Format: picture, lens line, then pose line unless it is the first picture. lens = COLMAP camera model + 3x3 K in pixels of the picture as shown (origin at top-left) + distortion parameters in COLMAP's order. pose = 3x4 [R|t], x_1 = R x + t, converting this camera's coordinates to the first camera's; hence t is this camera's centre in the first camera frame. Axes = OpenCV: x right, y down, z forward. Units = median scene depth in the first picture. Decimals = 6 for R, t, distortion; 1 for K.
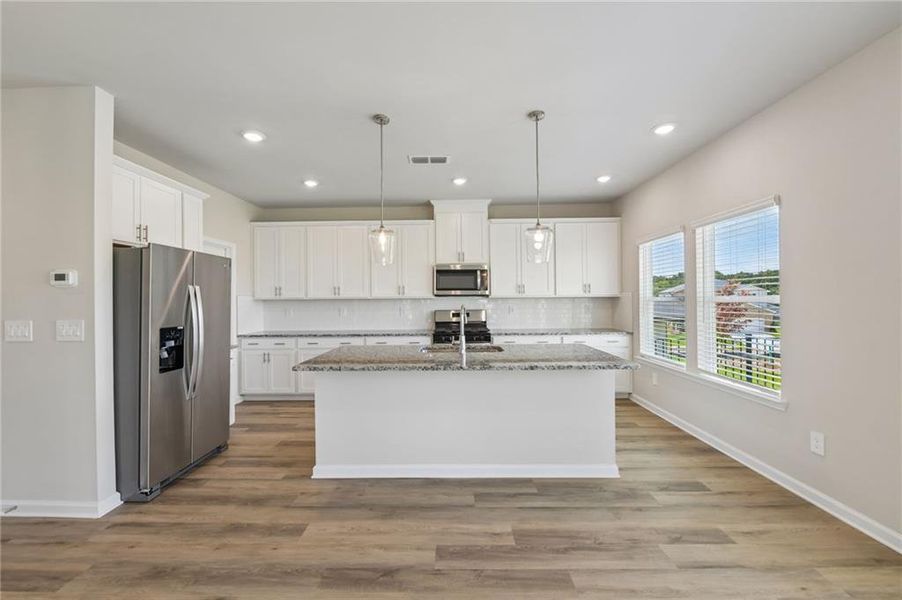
lens RADIAL K [[360.9, 0, 447.5], [0, 360.9, 298.8], [0, 0, 1]] dist [-0.005515, -0.000475]
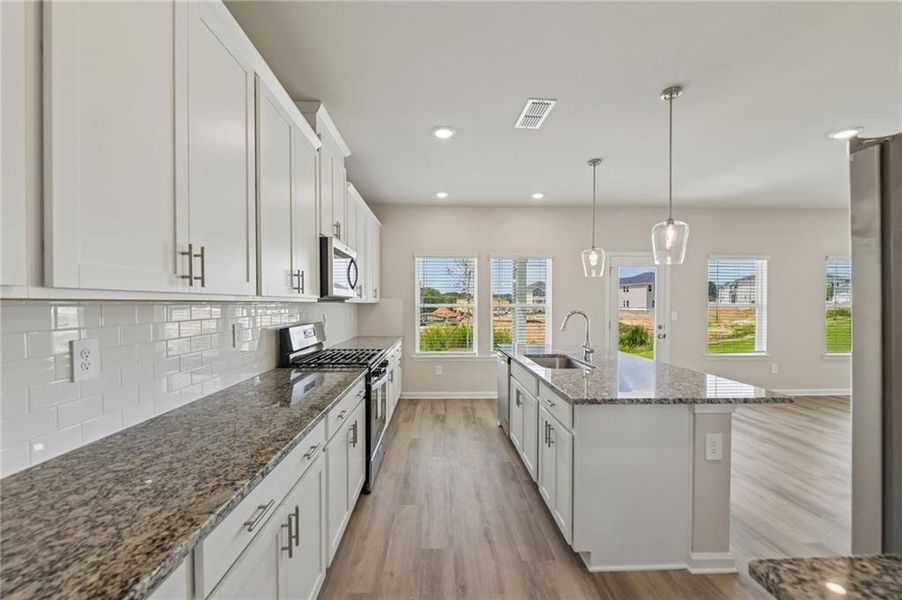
lens RADIAL K [[365.4, 0, 451.1], [0, 365.4, 308.5], [0, 0, 1]] dist [-0.001255, -0.000108]
pose [[-0.053356, -0.003862, 0.998568, -0.750491], [-0.001523, 0.999992, 0.003786, 0.006899], [-0.998574, -0.001319, -0.053361, 1.154906]]
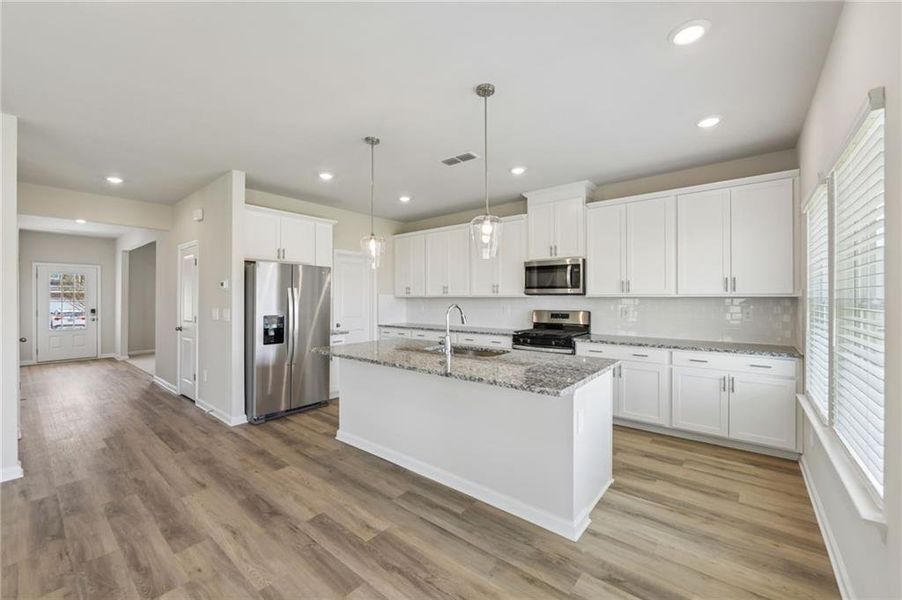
lens RADIAL K [[360.9, 0, 447.5], [0, 360.9, 298.8], [0, 0, 1]] dist [-0.005515, -0.000475]
pose [[0.782197, 0.010270, -0.622947, 0.530737], [-0.005870, 0.999941, 0.009115, -0.006192], [0.623004, -0.003473, 0.782211, 0.187658]]
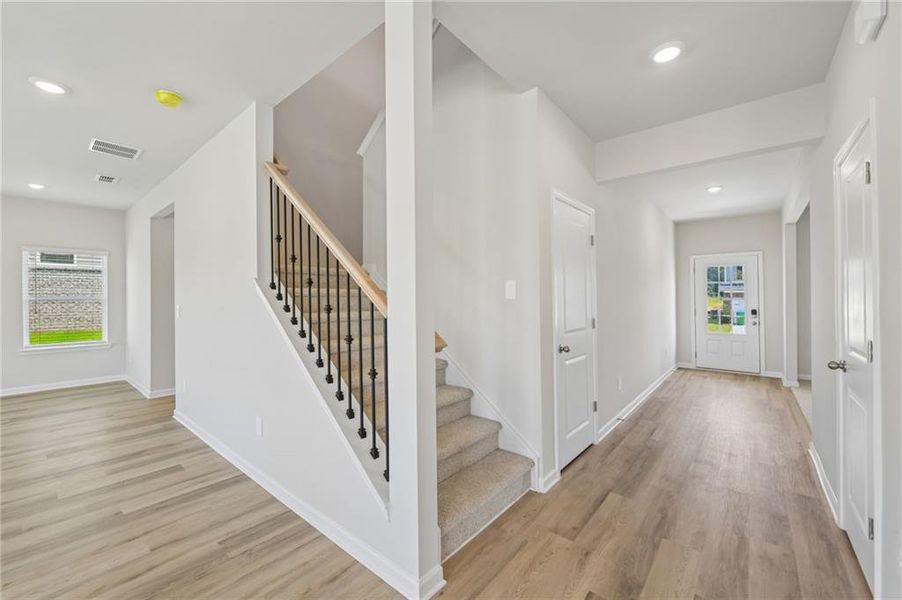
lens RADIAL K [[360.9, 0, 447.5], [0, 360.9, 298.8], [0, 0, 1]] dist [-0.005515, -0.000475]
pose [[-0.634230, 0.009127, -0.773090, -0.308130], [0.008730, 0.999951, 0.004643, 0.019081], [0.773095, -0.003804, -0.634279, 0.500209]]
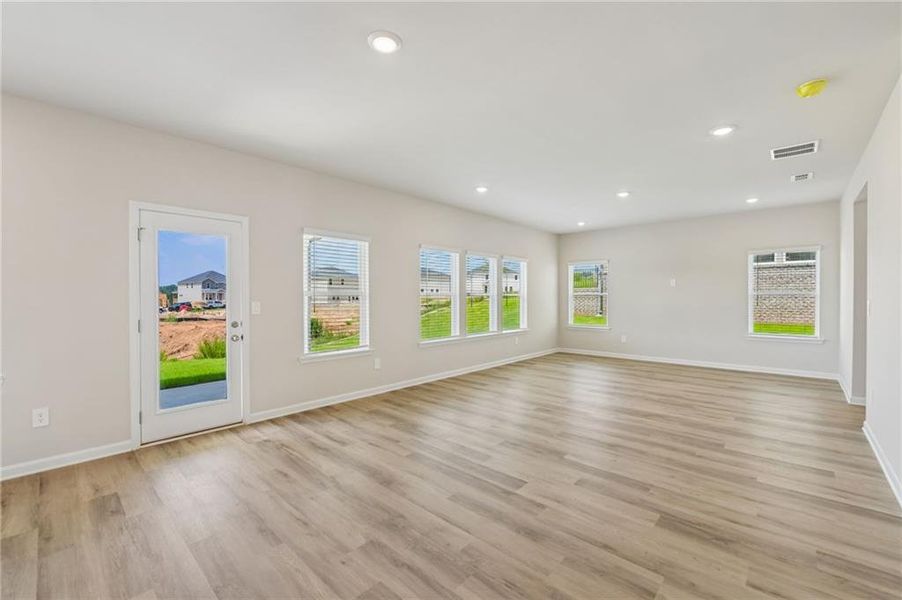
lens RADIAL K [[378.3, 0, 448.0], [0, 378.3, 299.6], [0, 0, 1]] dist [-0.007357, 0.000133]
pose [[-0.743721, 0.007402, 0.668449, -0.466574], [0.010061, 0.999949, 0.000121, 0.022350], [-0.668414, 0.006815, -0.743758, 0.630802]]
